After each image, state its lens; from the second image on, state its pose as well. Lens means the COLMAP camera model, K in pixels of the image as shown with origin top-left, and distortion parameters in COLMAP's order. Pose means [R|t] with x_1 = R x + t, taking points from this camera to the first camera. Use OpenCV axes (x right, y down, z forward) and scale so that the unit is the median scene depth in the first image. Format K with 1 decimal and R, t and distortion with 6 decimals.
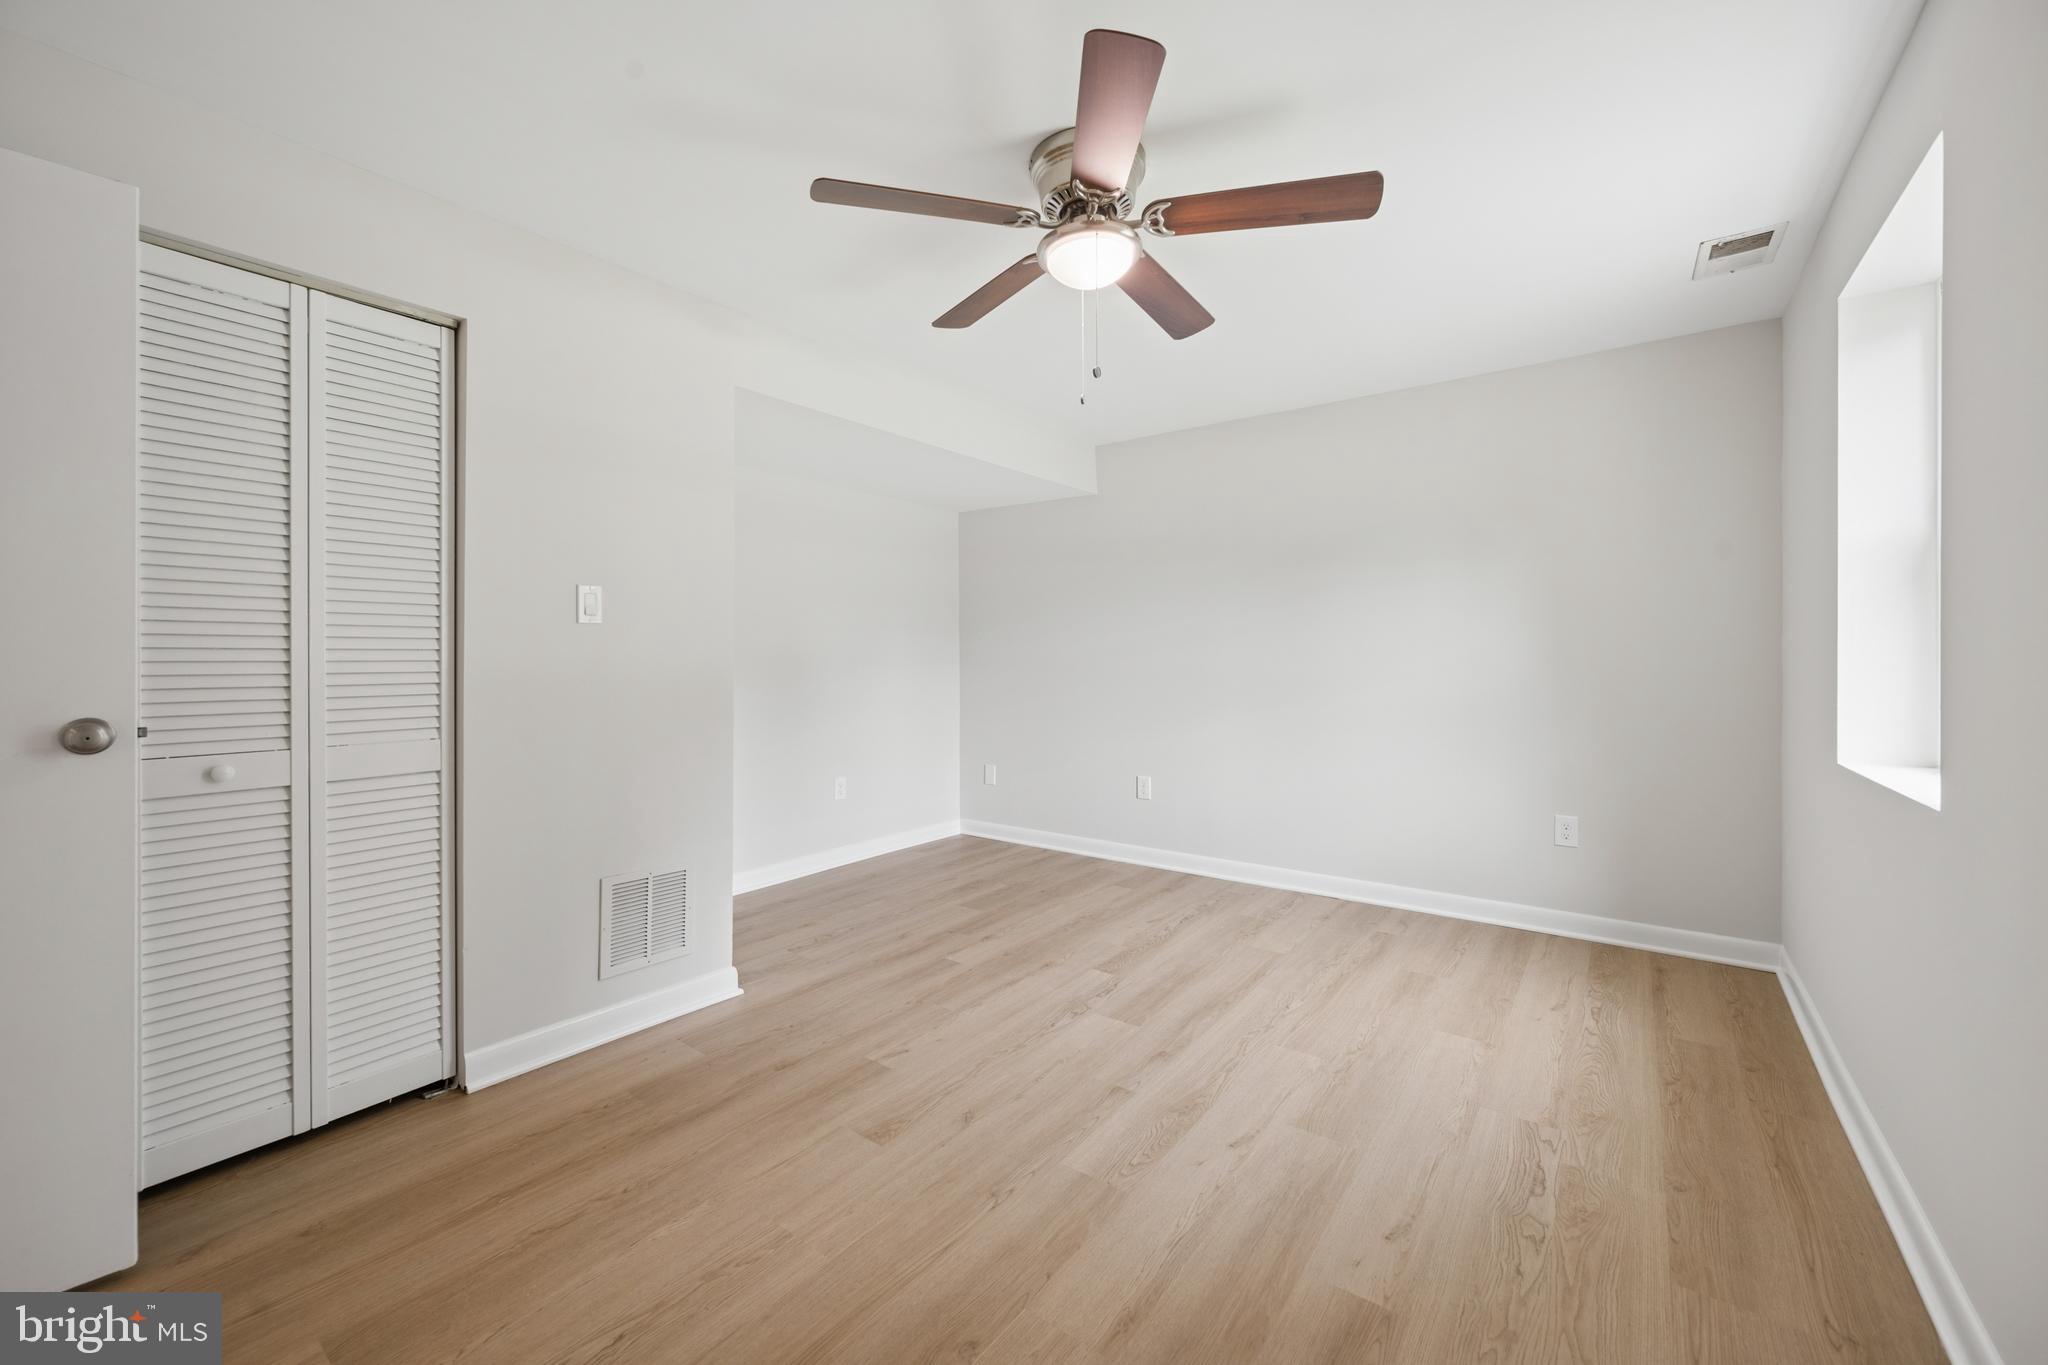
lens RADIAL K [[804.1, 0, 1021.1], [0, 804.1, 668.9], [0, 0, 1]] dist [-0.000621, -0.000377]
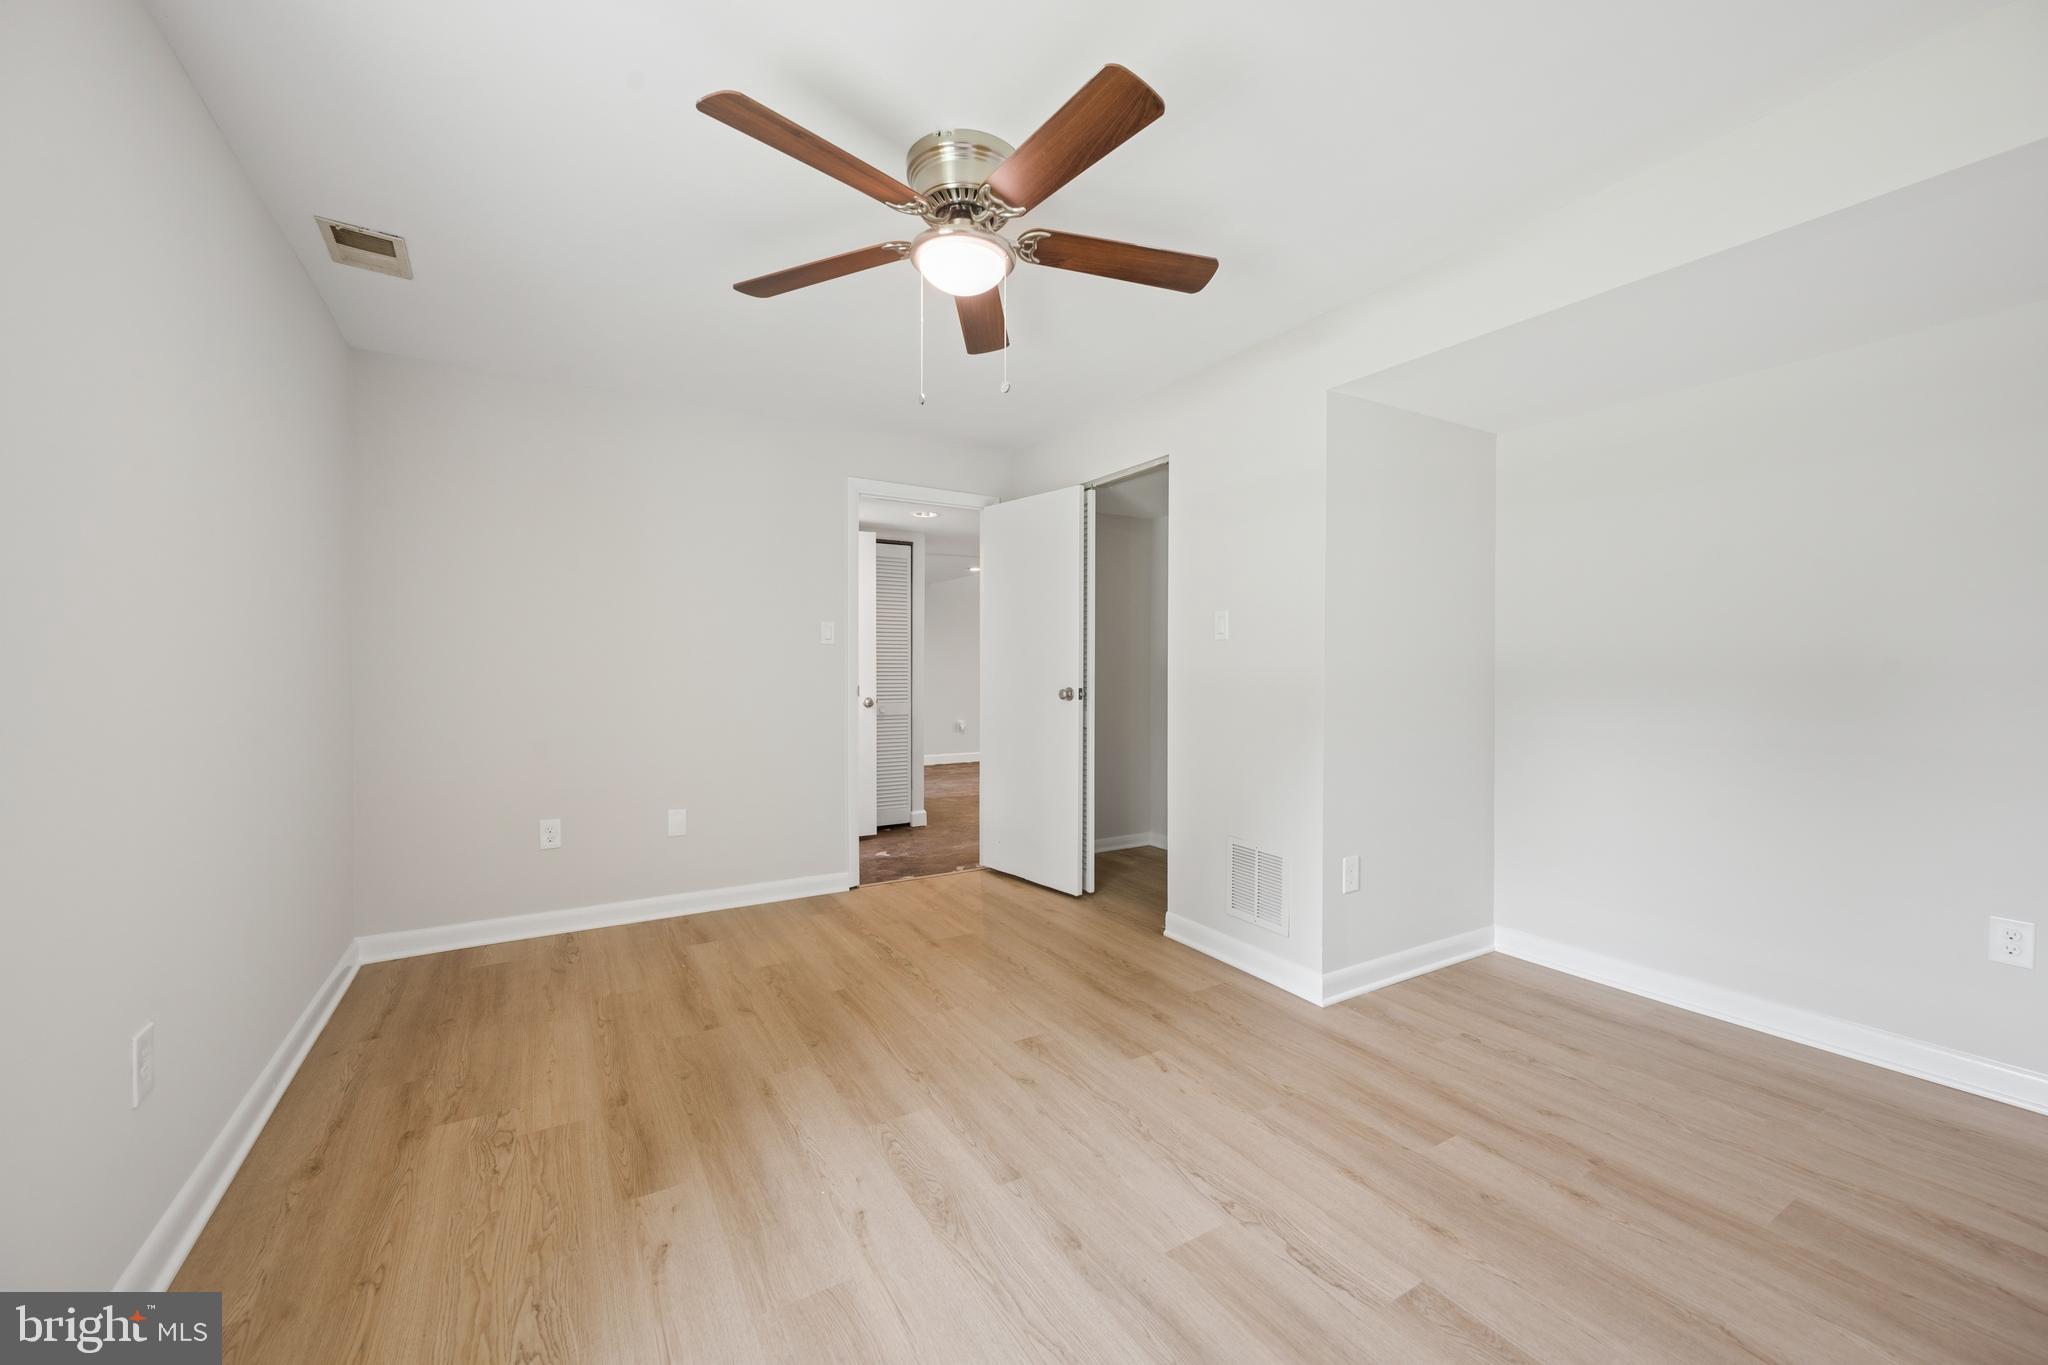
lens RADIAL K [[804.1, 0, 1021.1], [0, 804.1, 668.9], [0, 0, 1]] dist [-0.000621, -0.000377]
pose [[-0.377155, 0.004627, -0.926139, 1.041369], [-0.013363, 0.999856, 0.010437, -0.020737], [0.926054, 0.016313, -0.377039, 1.526290]]
